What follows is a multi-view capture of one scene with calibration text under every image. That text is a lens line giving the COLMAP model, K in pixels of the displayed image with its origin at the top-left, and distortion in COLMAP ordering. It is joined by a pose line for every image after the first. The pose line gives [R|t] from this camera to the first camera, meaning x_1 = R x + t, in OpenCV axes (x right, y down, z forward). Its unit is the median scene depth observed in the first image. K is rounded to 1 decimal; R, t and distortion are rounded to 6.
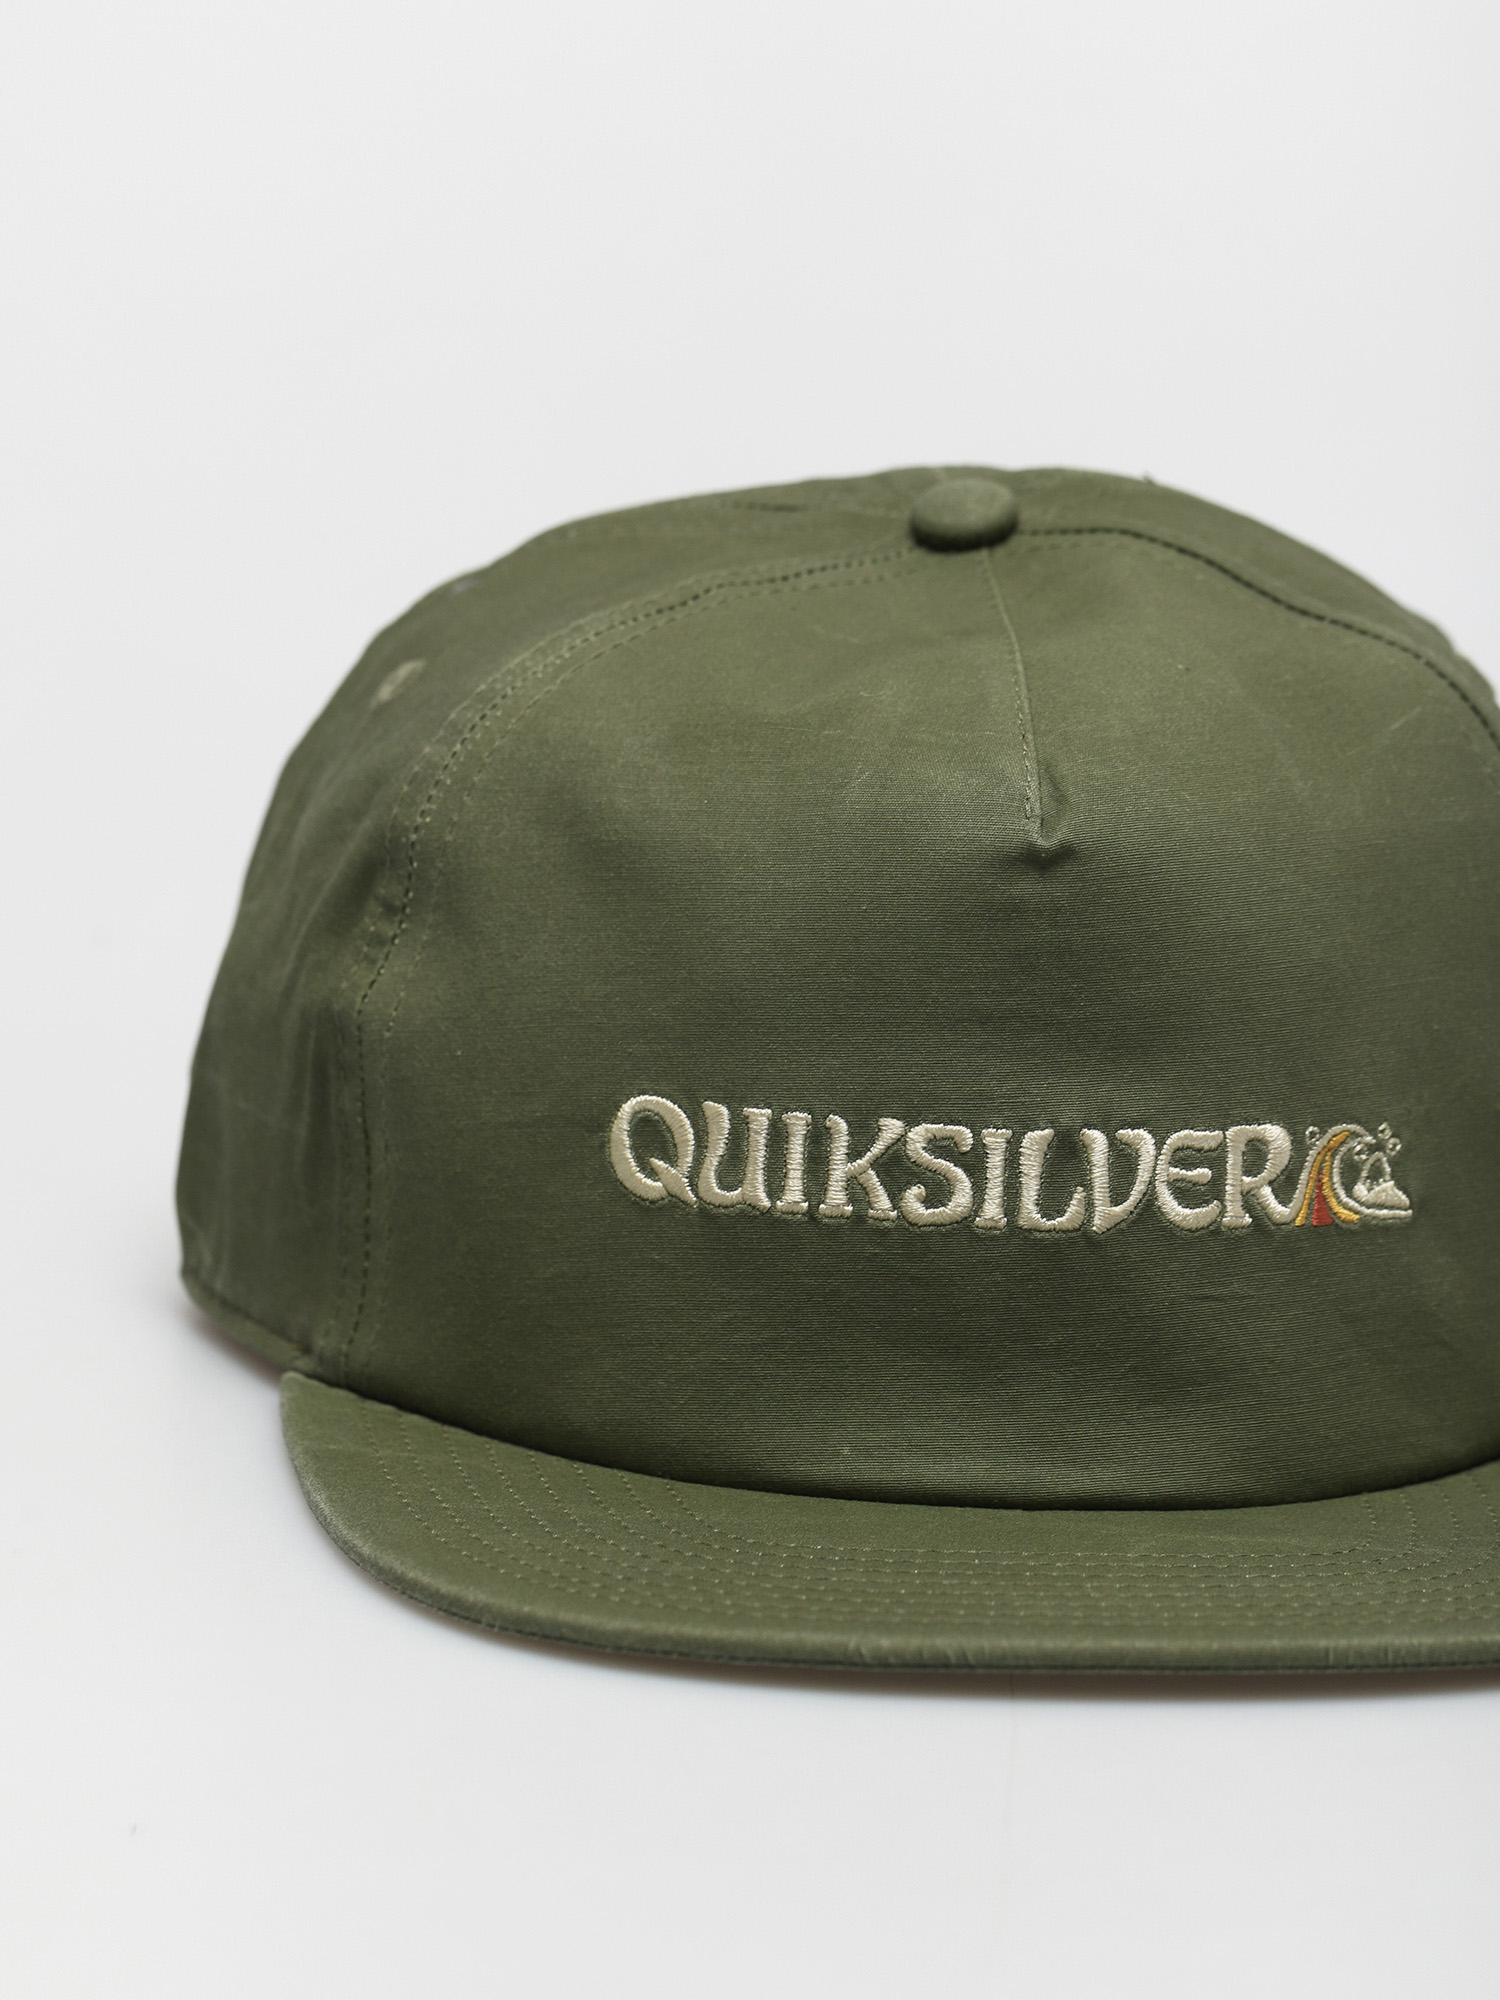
lens RADIAL K [[8094.1, 0, 747.5], [0, 8094.1, 1008.3], [0, 0, 1]] dist [0.316766, 0.000000]
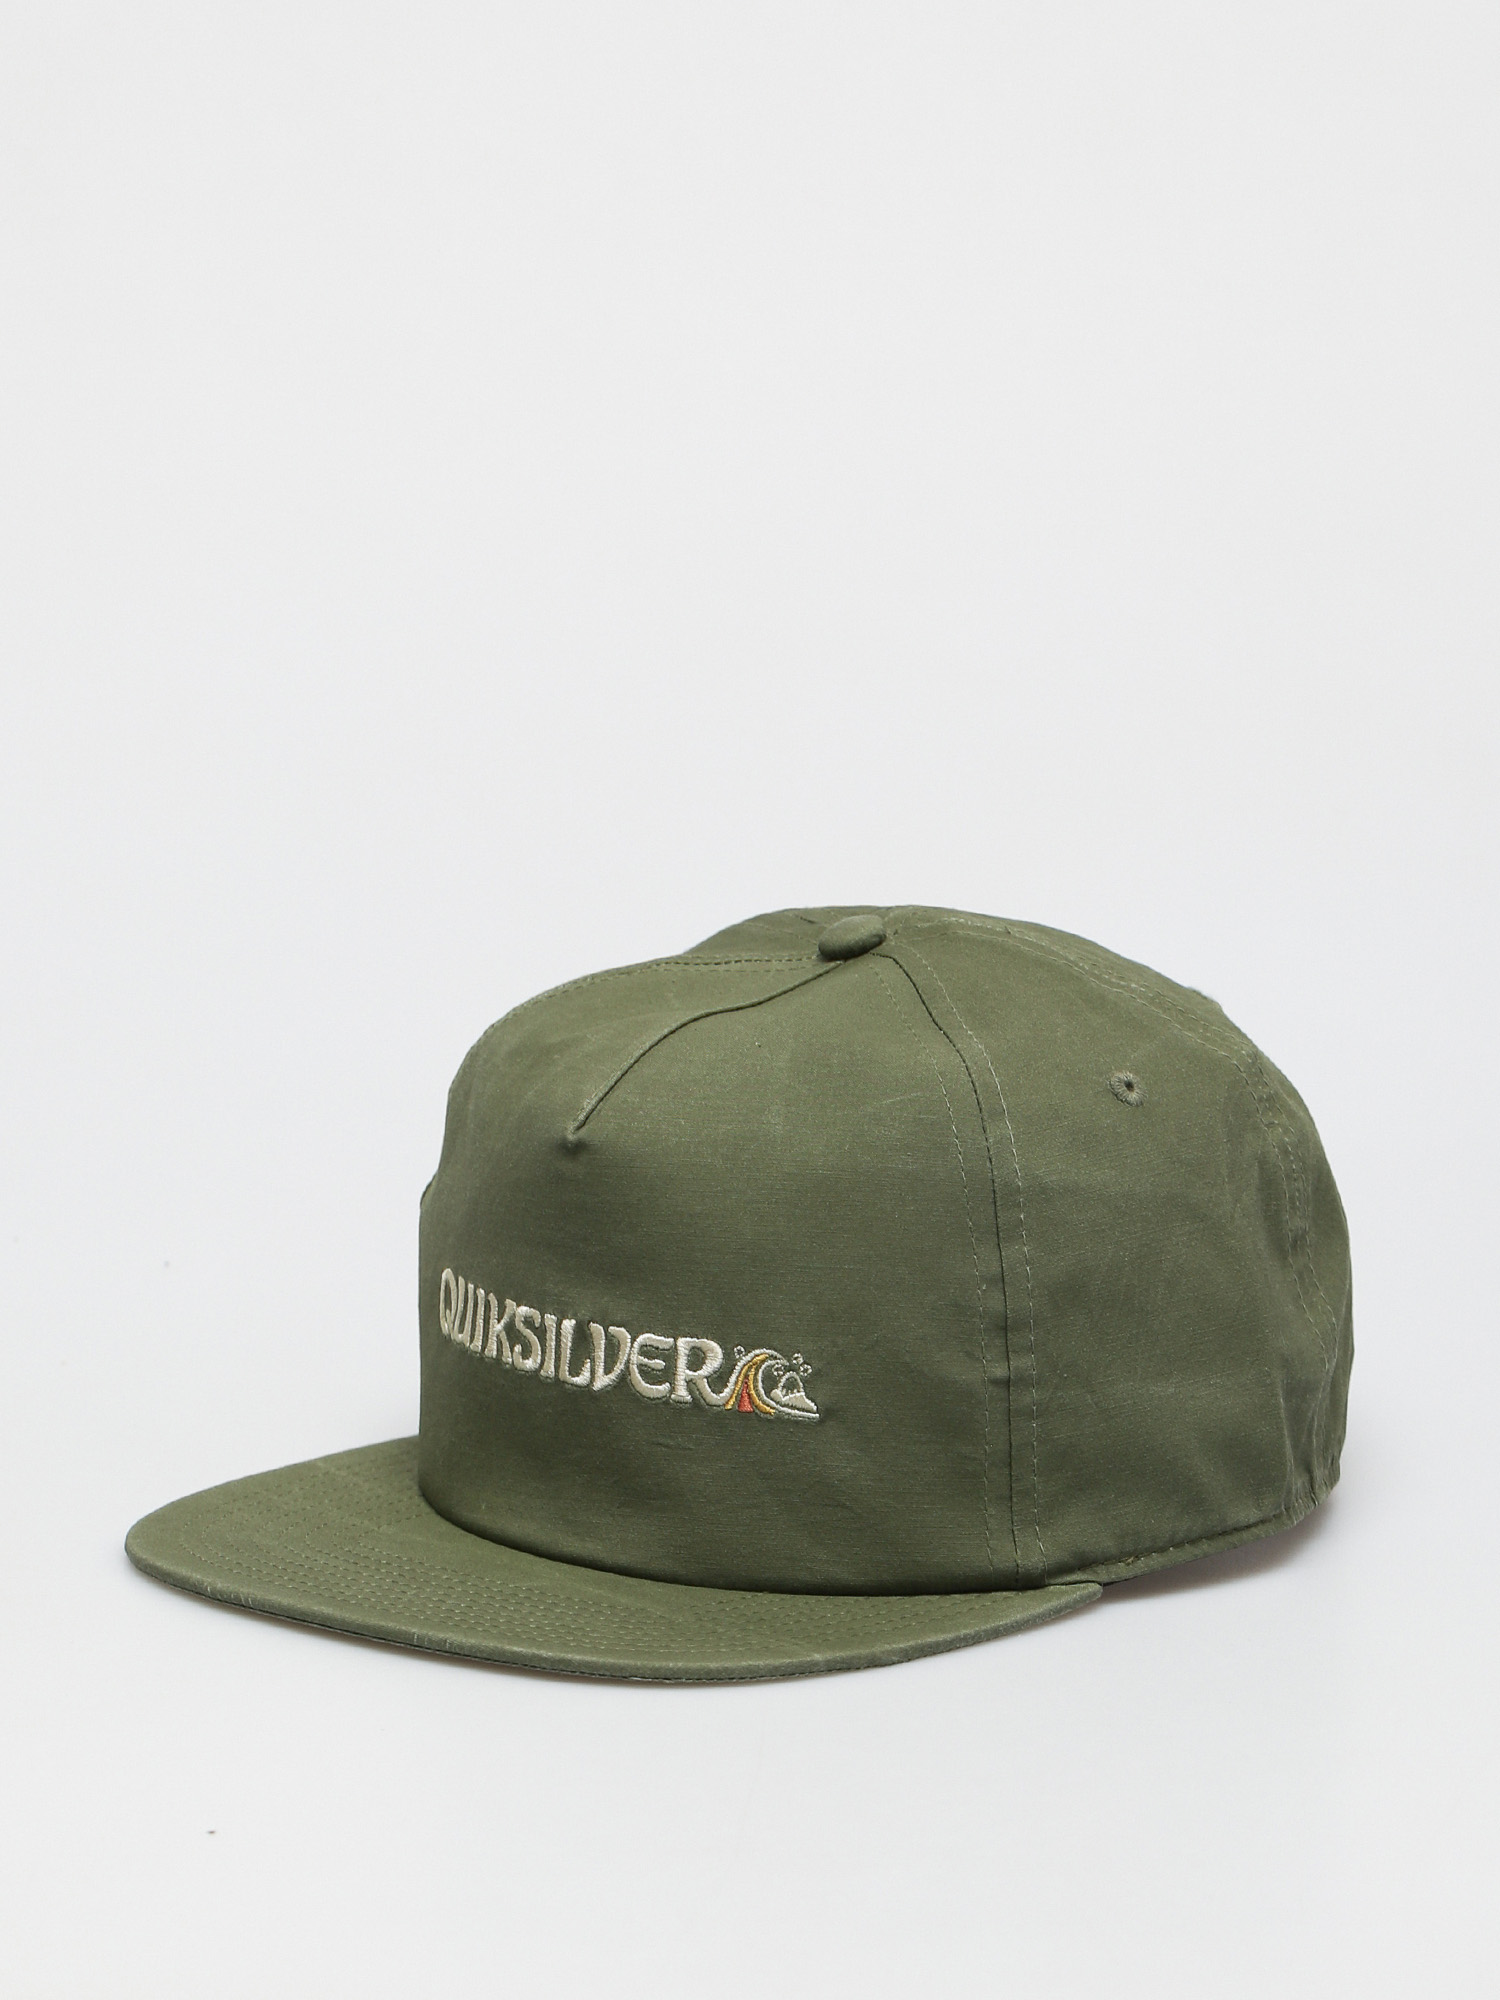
lens RADIAL K [[8094.1, 0, 747.3], [0, 8094.1, 1000.4], [0, 0, 1]] dist [0.316766, 0.000000]
pose [[0.679293, 0.110912, -0.725437, 1.184348], [-0.130232, 0.991042, 0.029573, -0.096680], [0.722219, 0.074386, 0.687653, -0.062044]]
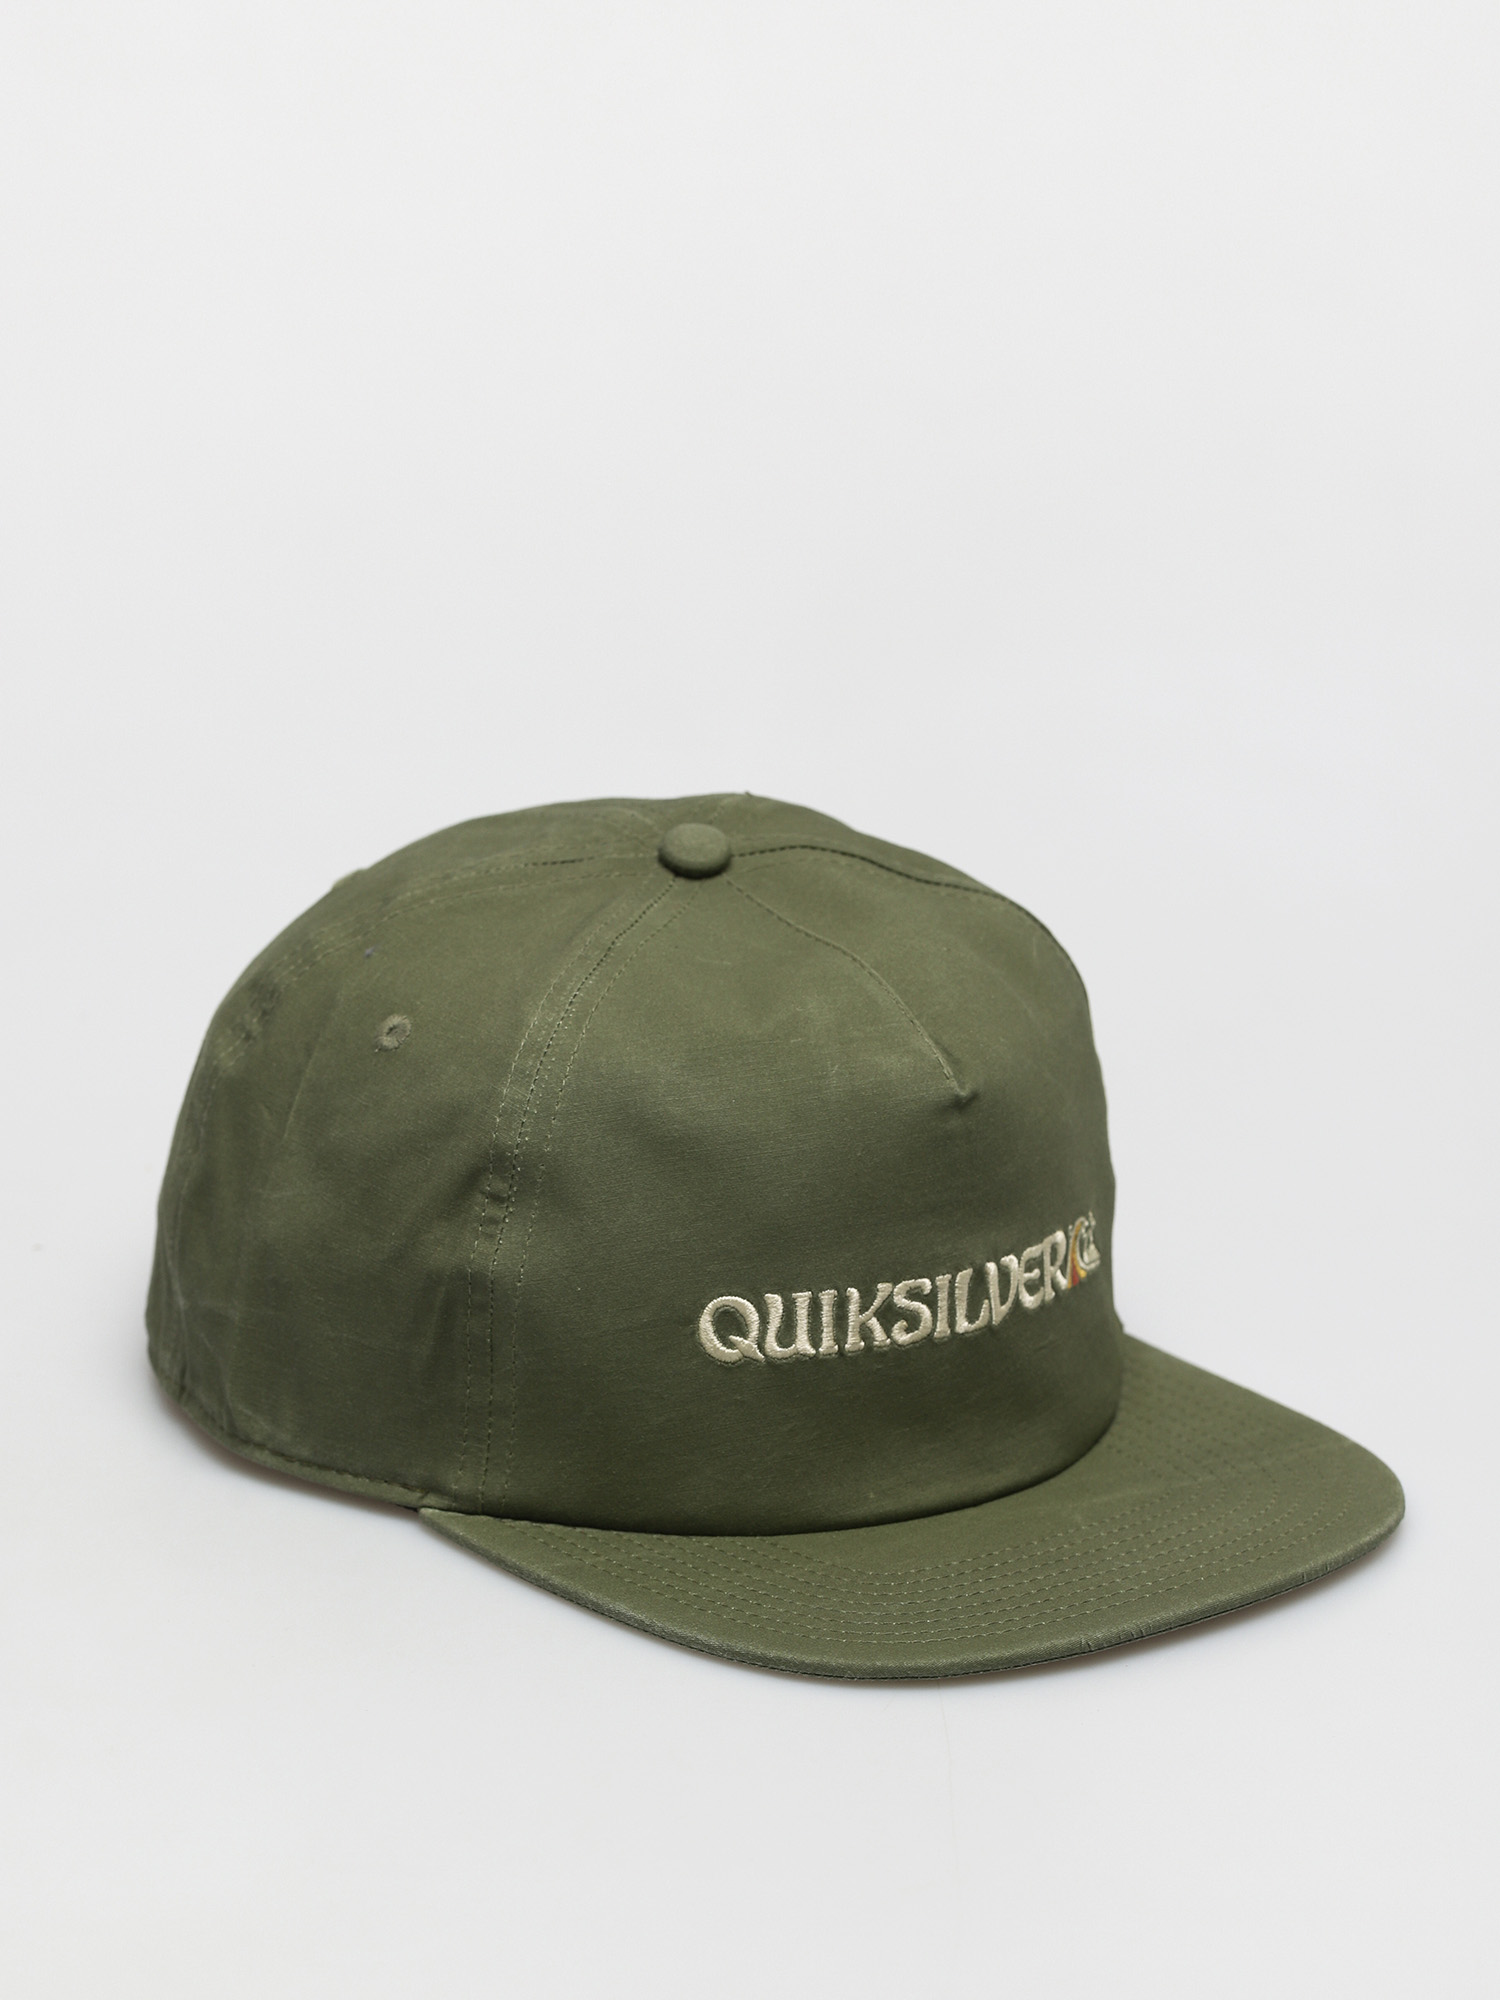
lens RADIAL K [[8094.1, 0, 747.8], [0, 8094.1, 993.9], [0, 0, 1]] dist [0.316766, 0.000000]
pose [[0.831263, -0.190235, 0.522315, -0.795556], [0.118891, 0.978720, 0.167251, -0.300028], [-0.543017, -0.076931, 0.836190, -0.274196]]
